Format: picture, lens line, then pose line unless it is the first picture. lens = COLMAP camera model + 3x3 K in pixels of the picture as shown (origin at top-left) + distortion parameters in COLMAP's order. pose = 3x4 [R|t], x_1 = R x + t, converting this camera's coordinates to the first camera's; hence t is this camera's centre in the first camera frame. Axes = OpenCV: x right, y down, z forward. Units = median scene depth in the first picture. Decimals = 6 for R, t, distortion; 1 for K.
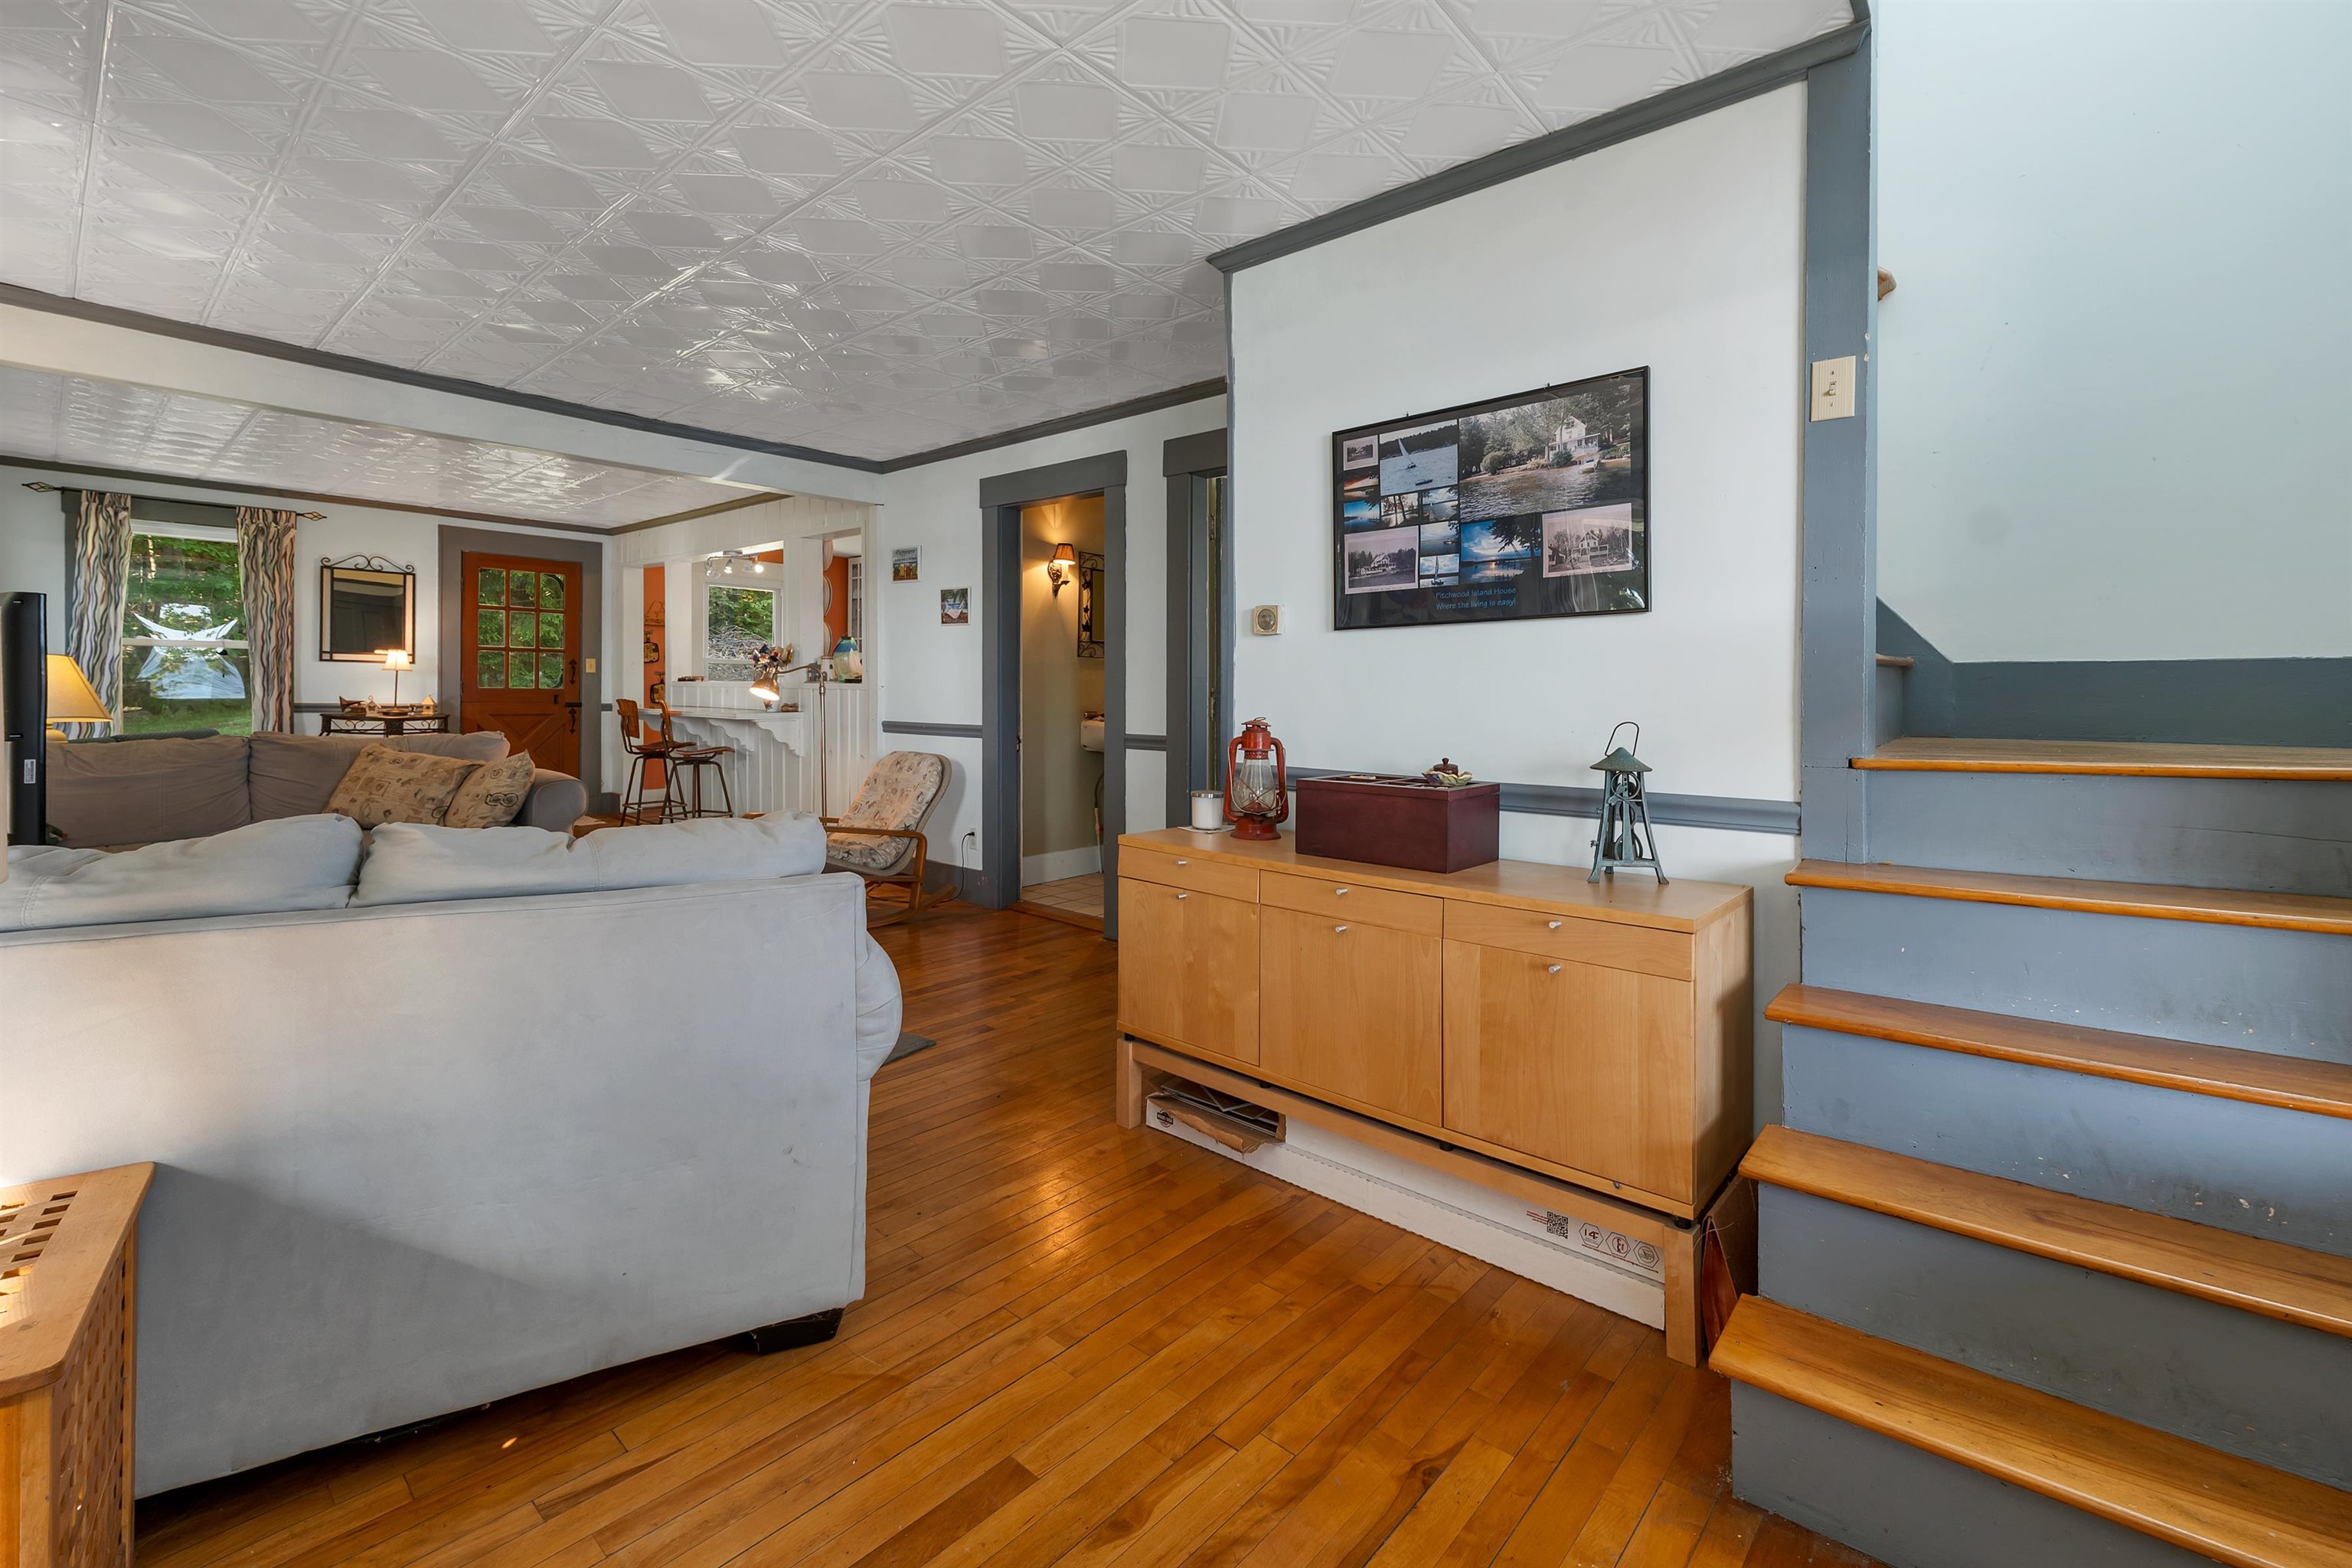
lens RADIAL K [[1012.9, 0, 1180.4], [0, 1012.9, 723.8], [0, 0, 1]] dist [0.000079, -0.000049]
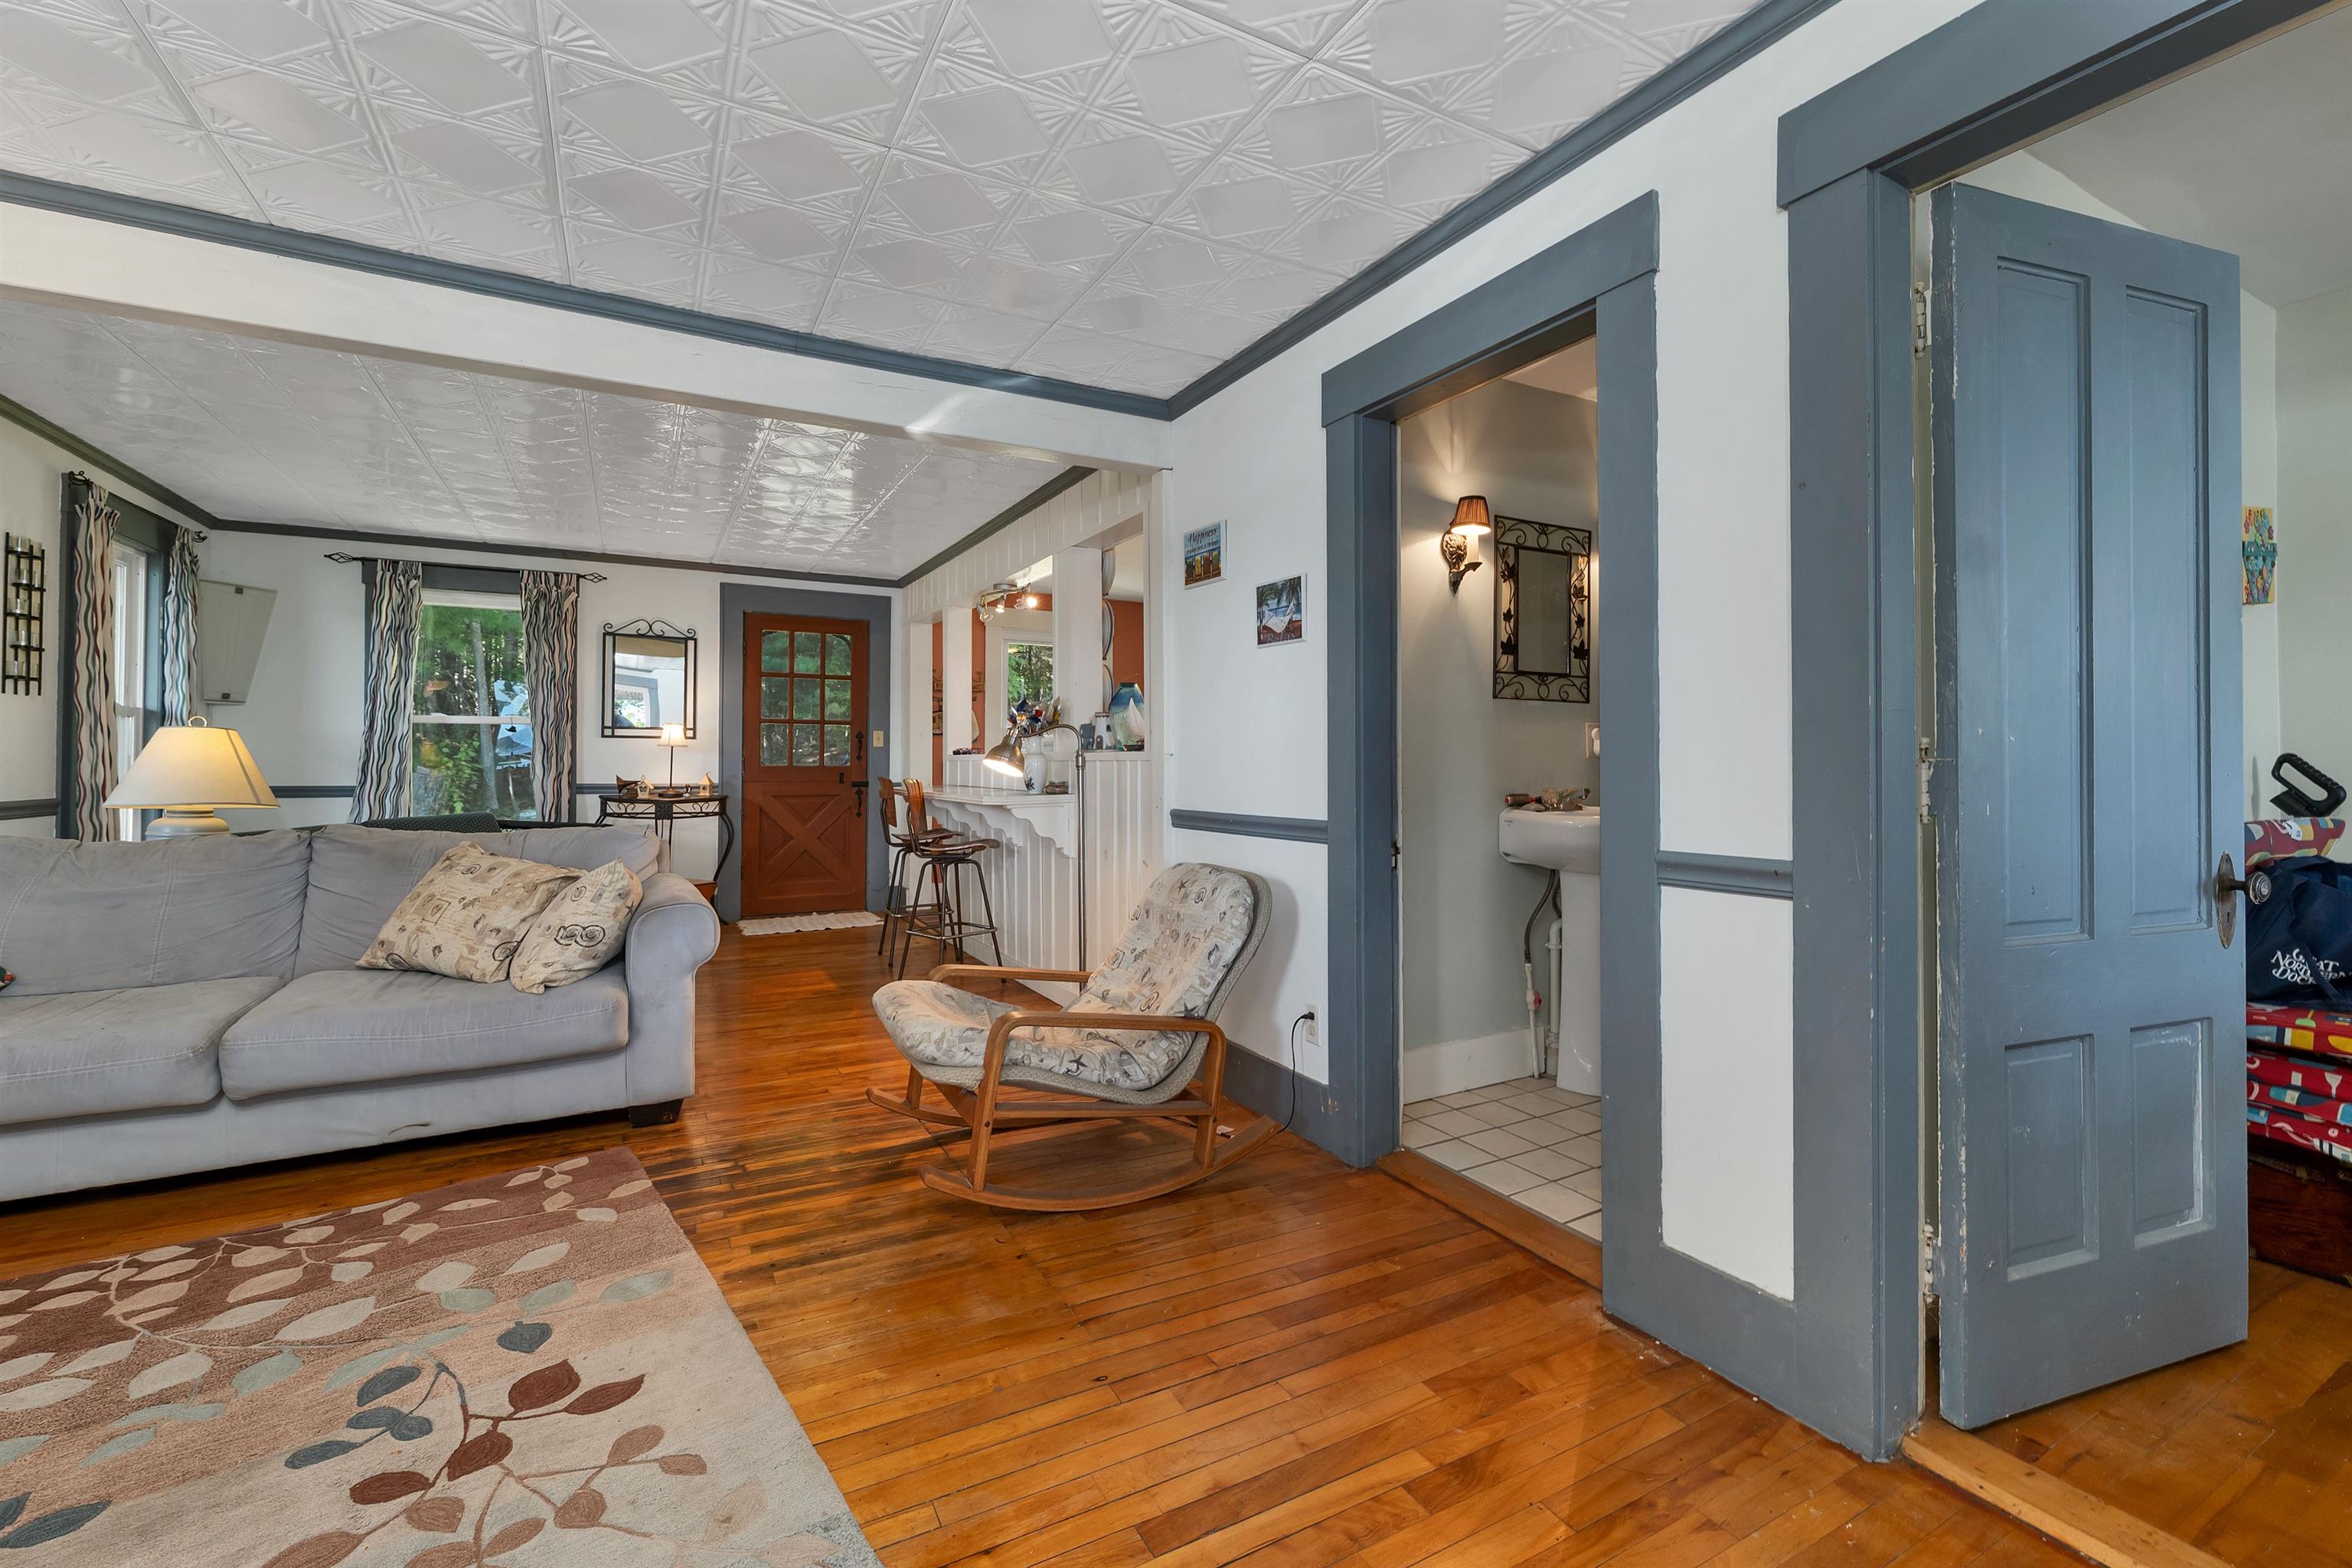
lens RADIAL K [[991.8, 0, 1158.8], [0, 991.8, 765.3], [0, 0, 1]] dist [-0.000912, -0.000058]
pose [[0.934311, -0.010386, -0.356307, -0.075942], [-0.001980, 0.999409, -0.034324, -0.008347], [0.356453, 0.032774, 0.933738, 0.394666]]
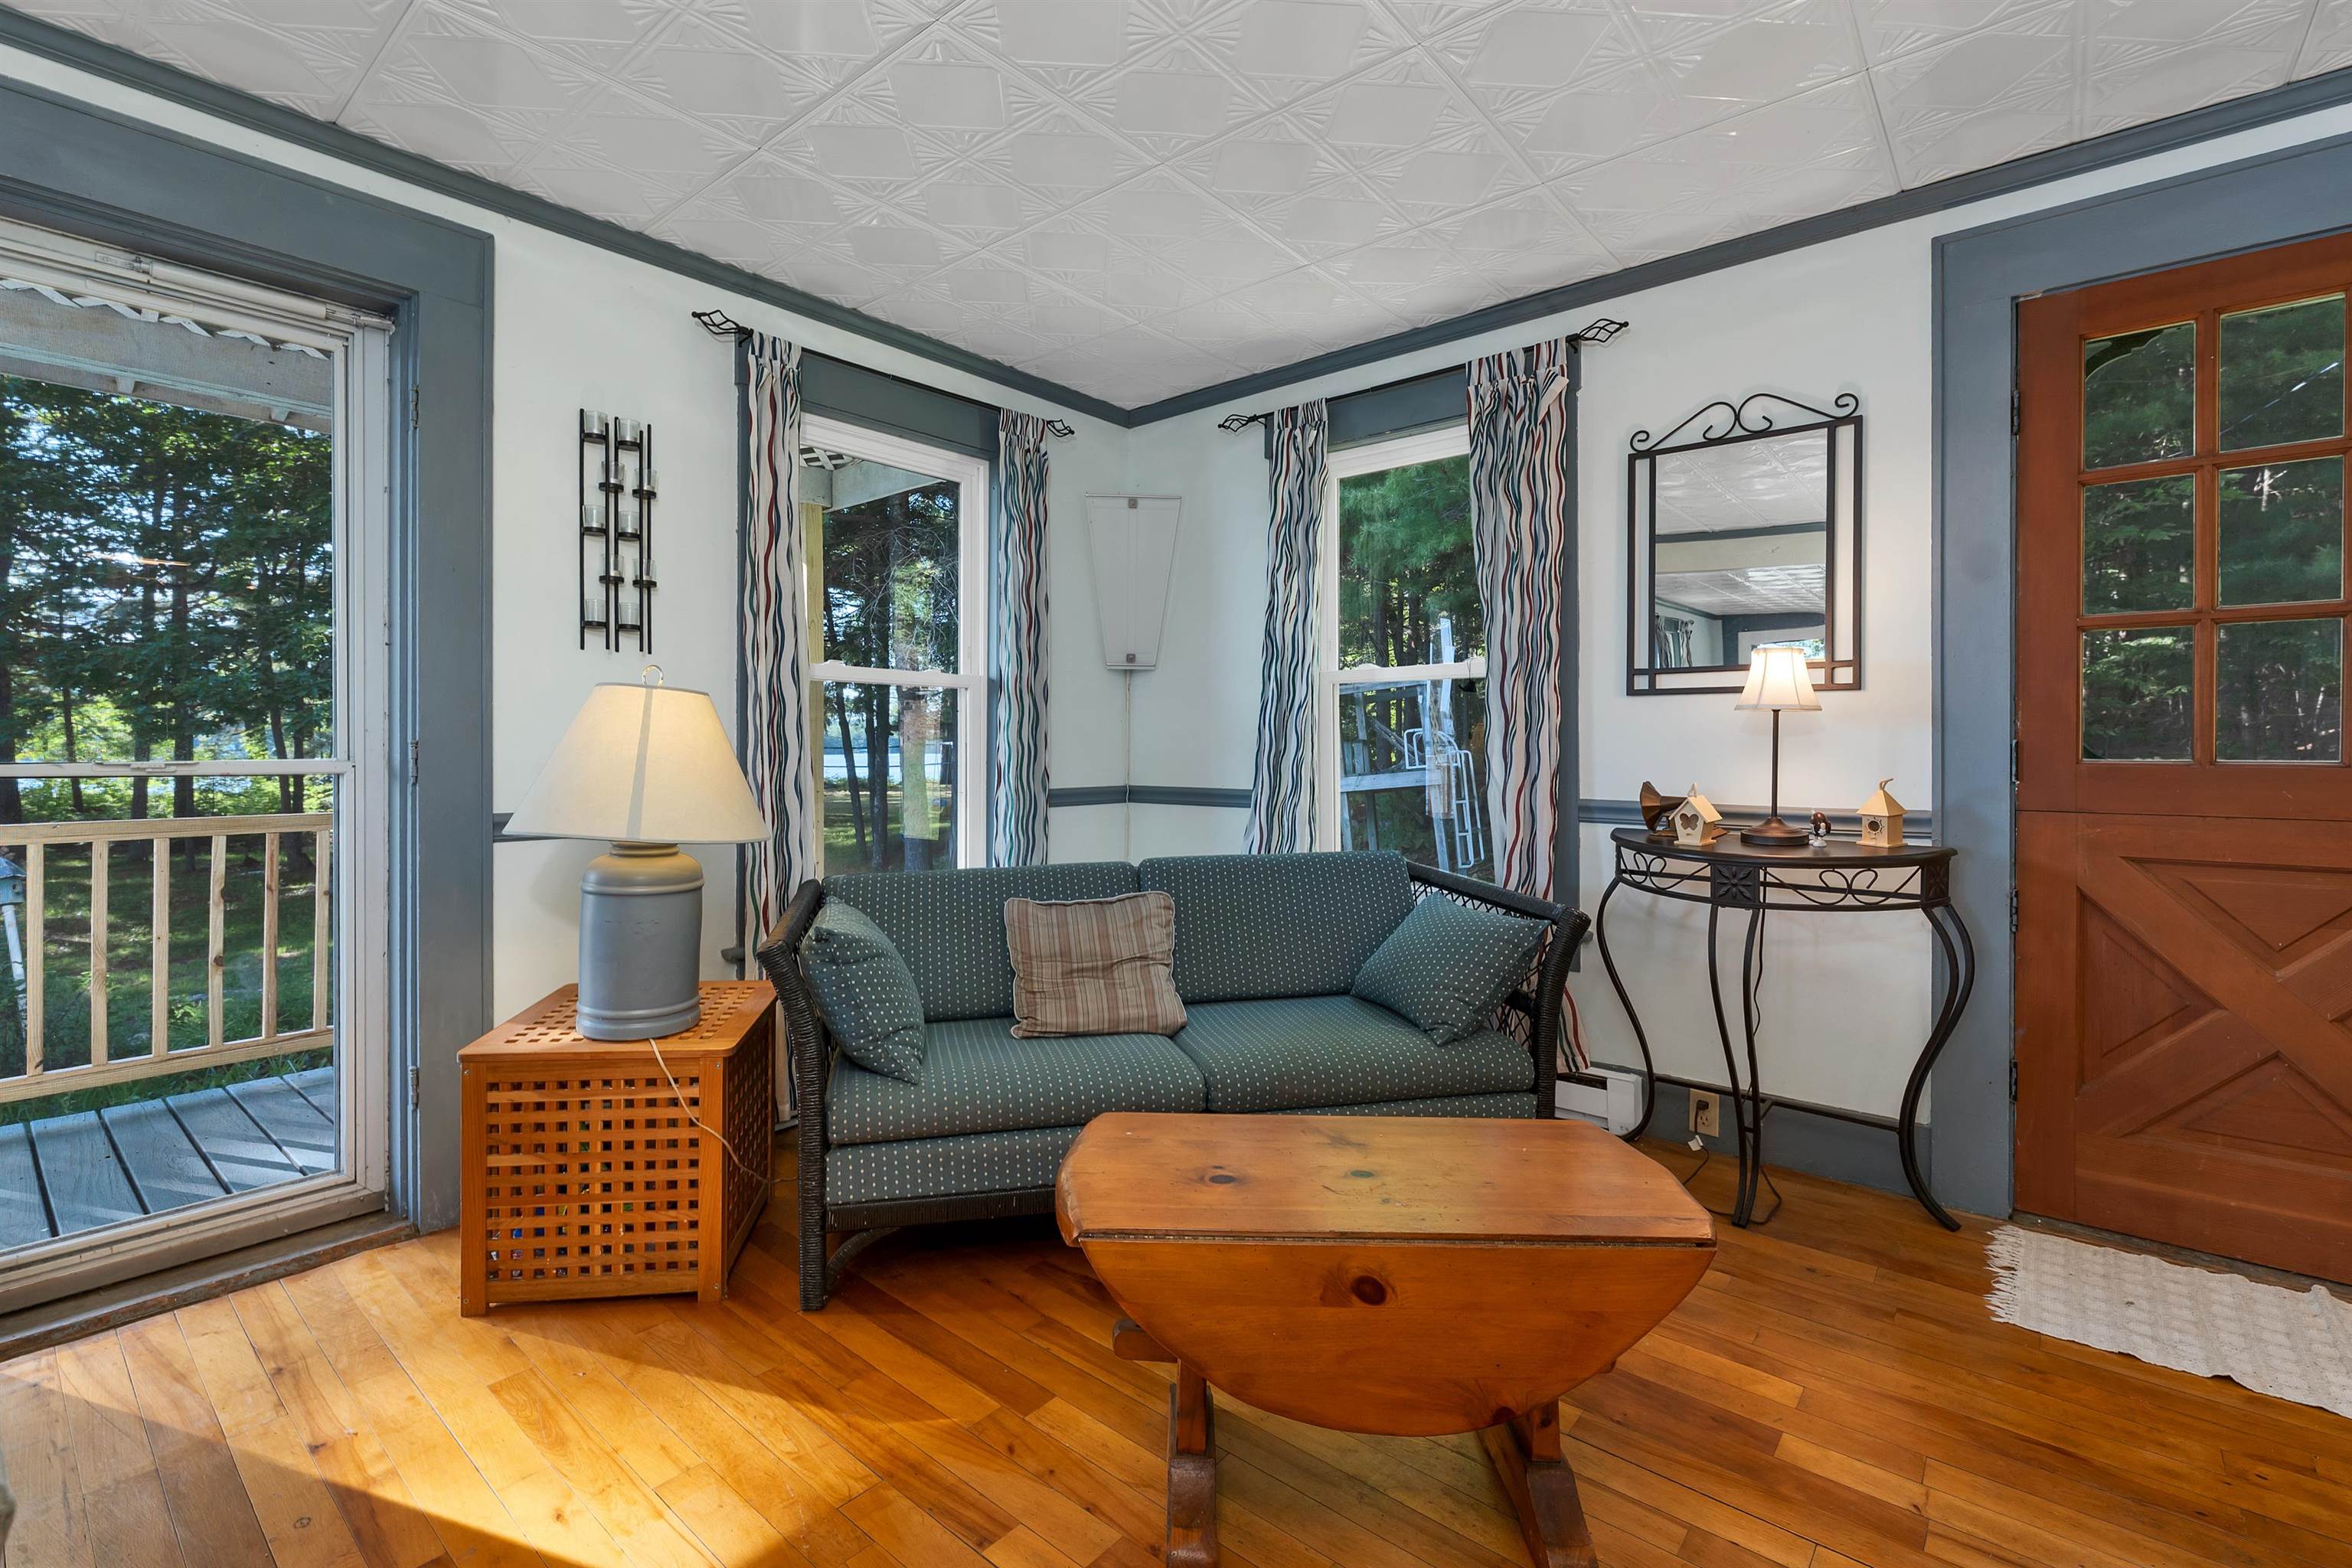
lens RADIAL K [[1041.5, 0, 1166.1], [0, 1041.5, 750.3], [0, 0, 1]] dist [0.000257, 0.000130]
pose [[0.006859, -0.011954, -0.999905, -0.499439], [-0.035886, 0.999282, -0.012193, -0.032527], [0.999332, 0.035966, 0.006425, 0.922548]]
